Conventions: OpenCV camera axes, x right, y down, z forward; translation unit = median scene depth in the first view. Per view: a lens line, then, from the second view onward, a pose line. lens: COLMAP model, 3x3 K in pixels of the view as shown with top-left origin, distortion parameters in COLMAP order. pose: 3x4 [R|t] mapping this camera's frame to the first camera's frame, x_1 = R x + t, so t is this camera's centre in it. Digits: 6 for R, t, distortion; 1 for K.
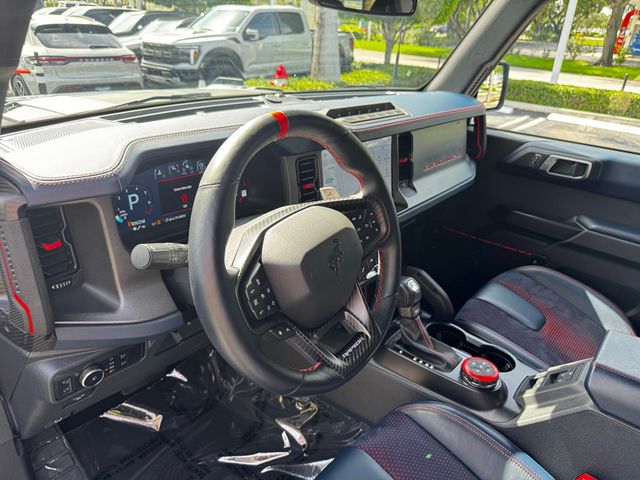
lens RADIAL K [[456.8, 0, 321.3], [0, 456.8, 240.8], [0, 0, 1]] dist [0.001059, -0.013756]
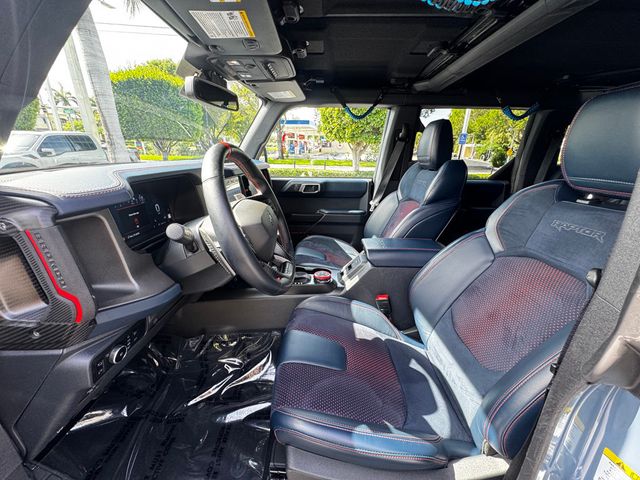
lens RADIAL K [[255.0, 0, 315.5], [0, 255.0, 240.7], [0, 0, 1]] dist [-0.000542, -0.000231]
pose [[0.782670, -0.242881, 0.573094, -0.307161], [0.288250, 0.957478, 0.012124, 0.108830], [-0.551670, 0.155705, 0.819400, 0.040314]]
